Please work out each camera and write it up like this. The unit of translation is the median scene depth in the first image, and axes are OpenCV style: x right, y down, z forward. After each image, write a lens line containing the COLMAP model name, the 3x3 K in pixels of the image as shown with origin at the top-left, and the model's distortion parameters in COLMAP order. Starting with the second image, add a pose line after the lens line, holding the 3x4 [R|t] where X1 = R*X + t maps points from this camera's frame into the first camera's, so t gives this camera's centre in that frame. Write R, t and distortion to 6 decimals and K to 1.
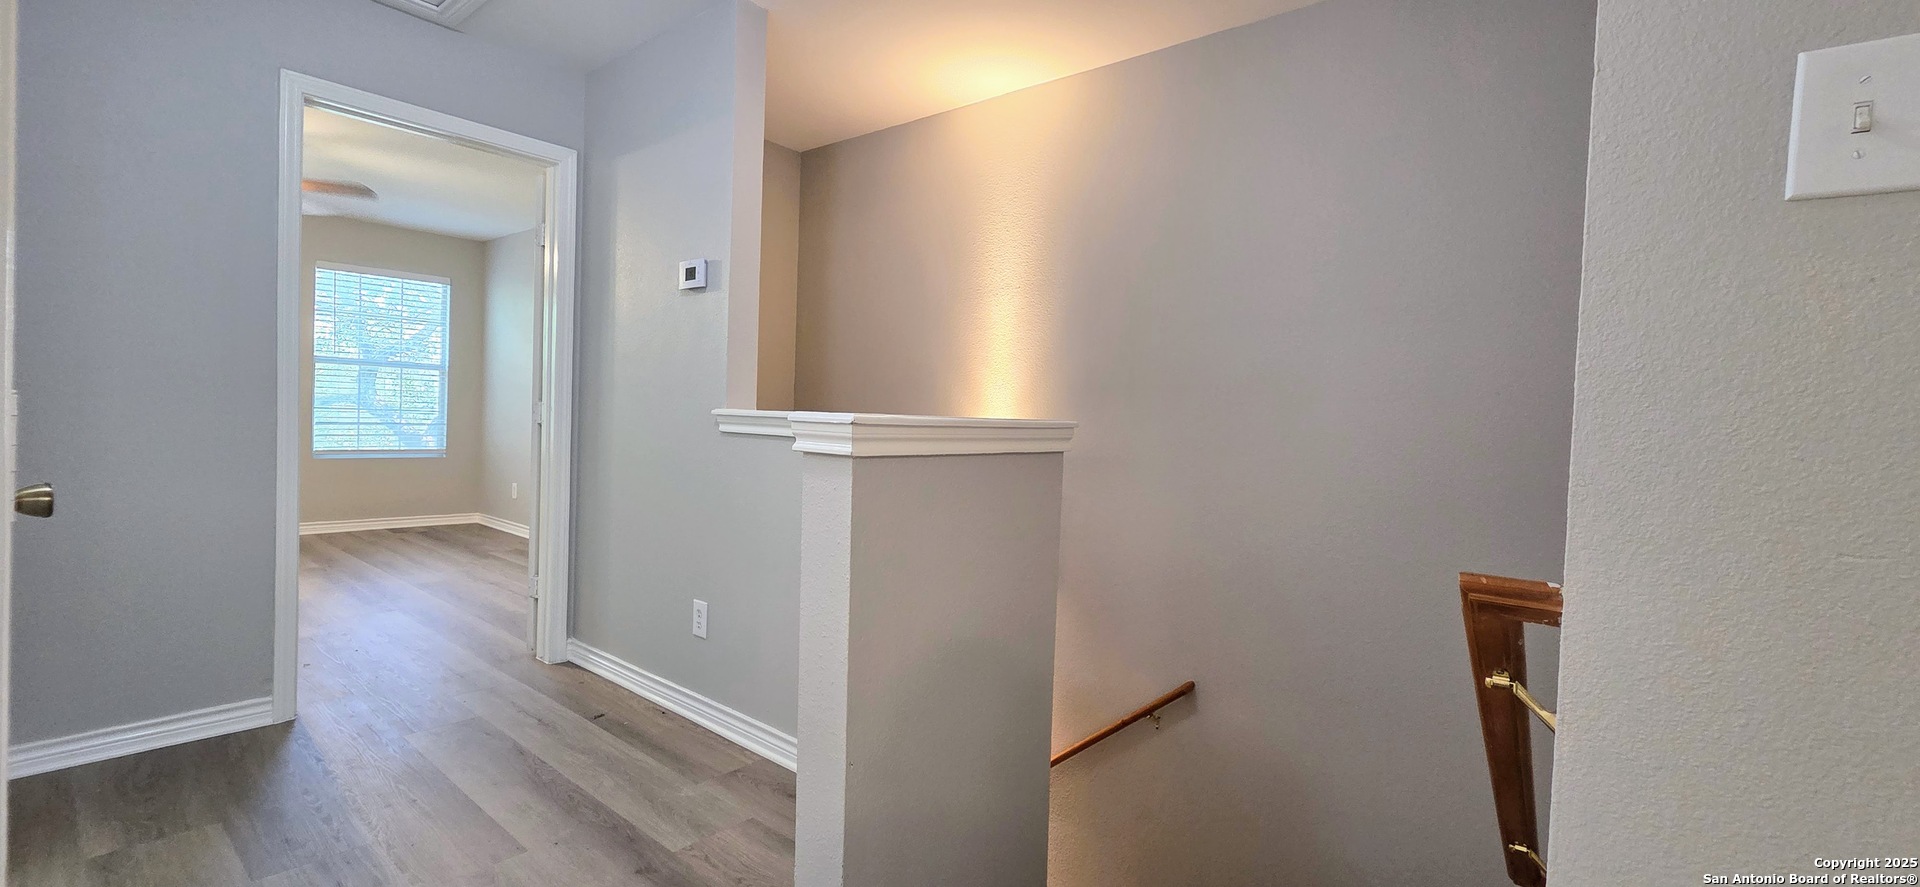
lens RADIAL K [[789.7, 0, 968.6], [0, 789.7, 434.6], [0, 0, 1]] dist [-0.002008, -0.000266]
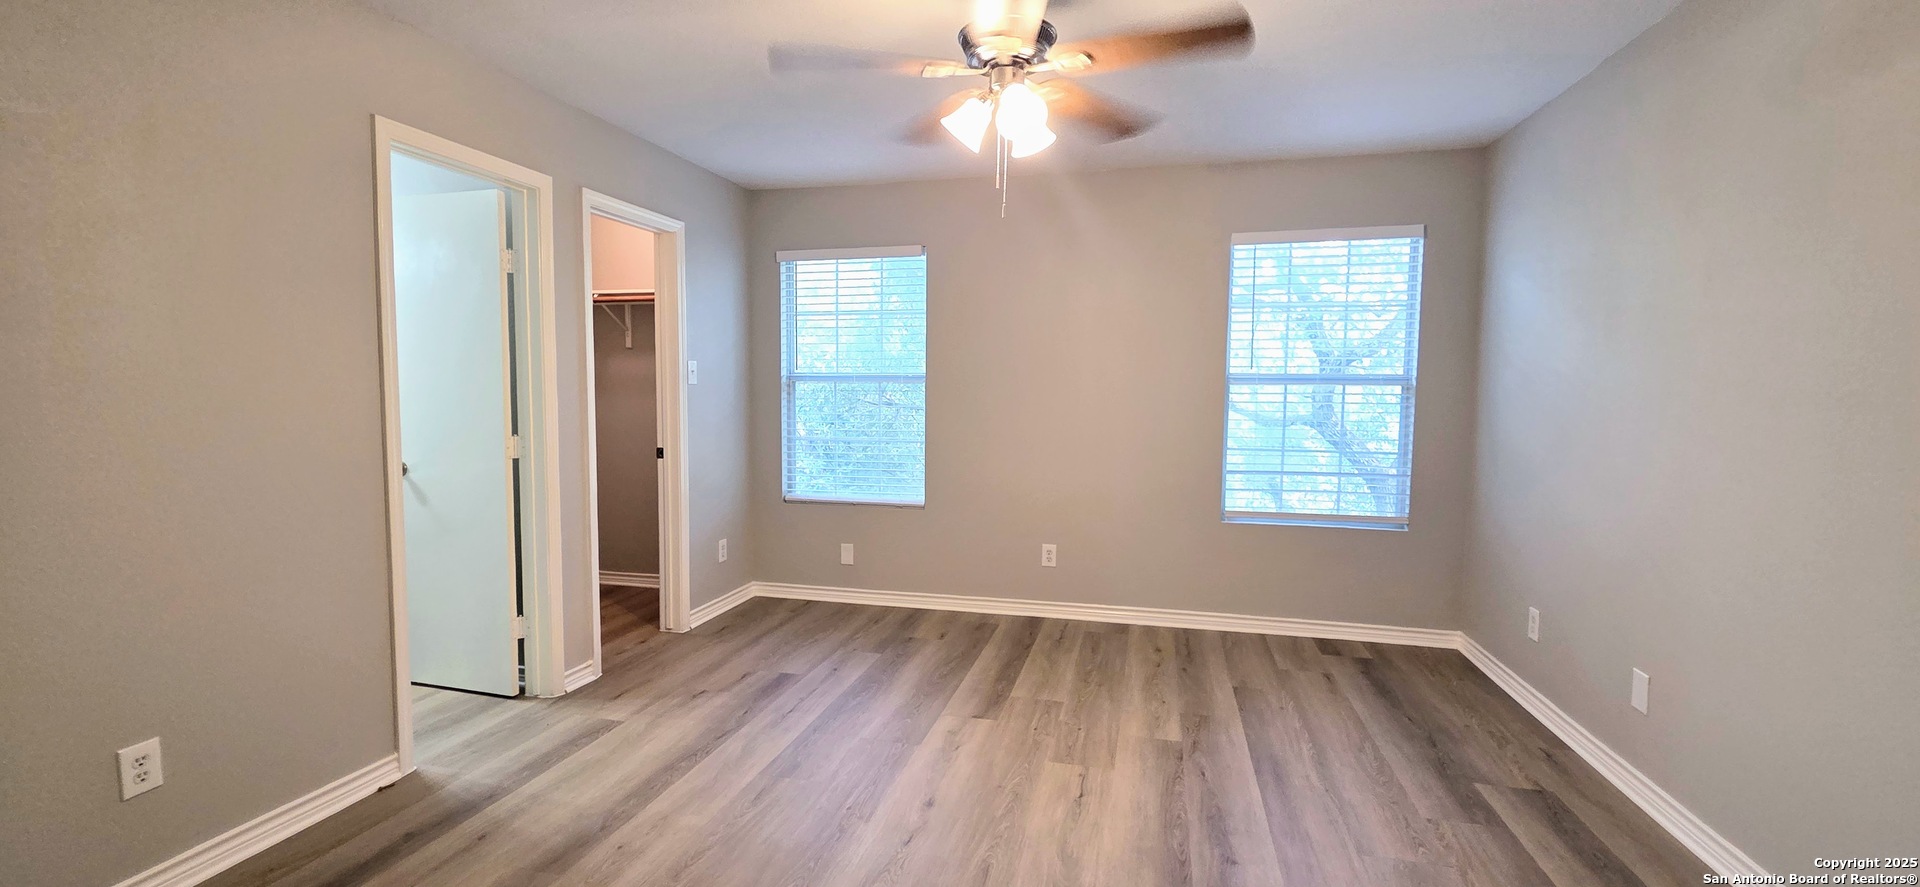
lens RADIAL K [[789.7, 0, 968.1], [0, 789.7, 441.8], [0, 0, 1]] dist [-0.002008, -0.000266]
pose [[0.435018, 0.018821, -0.900225, -0.282665], [-0.018198, 0.999761, 0.012108, -0.041411], [0.900238, 0.011115, 0.435256, 0.456566]]
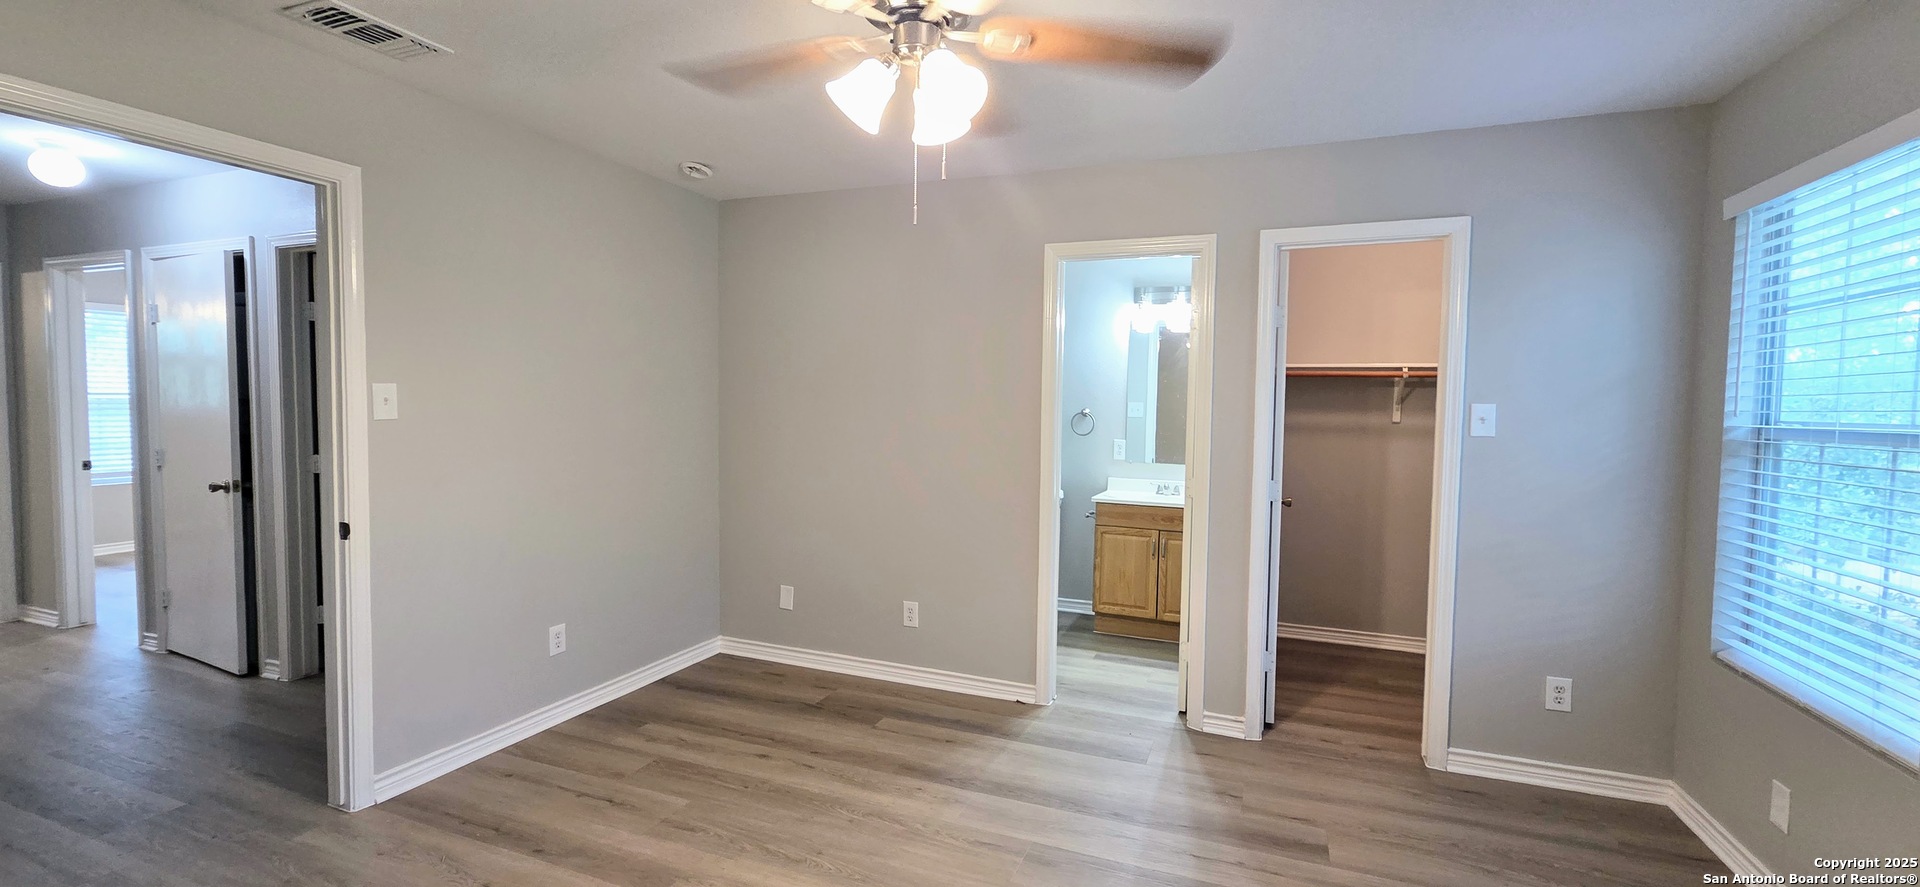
lens RADIAL K [[789.7, 0, 954.5], [0, 789.7, 436.4], [0, 0, 1]] dist [-0.002008, -0.000266]
pose [[-0.954717, -0.045839, -0.293962, -0.536336], [-0.066749, 0.995873, 0.061493, -0.085253], [0.289930, 0.078331, -0.953837, 0.891500]]
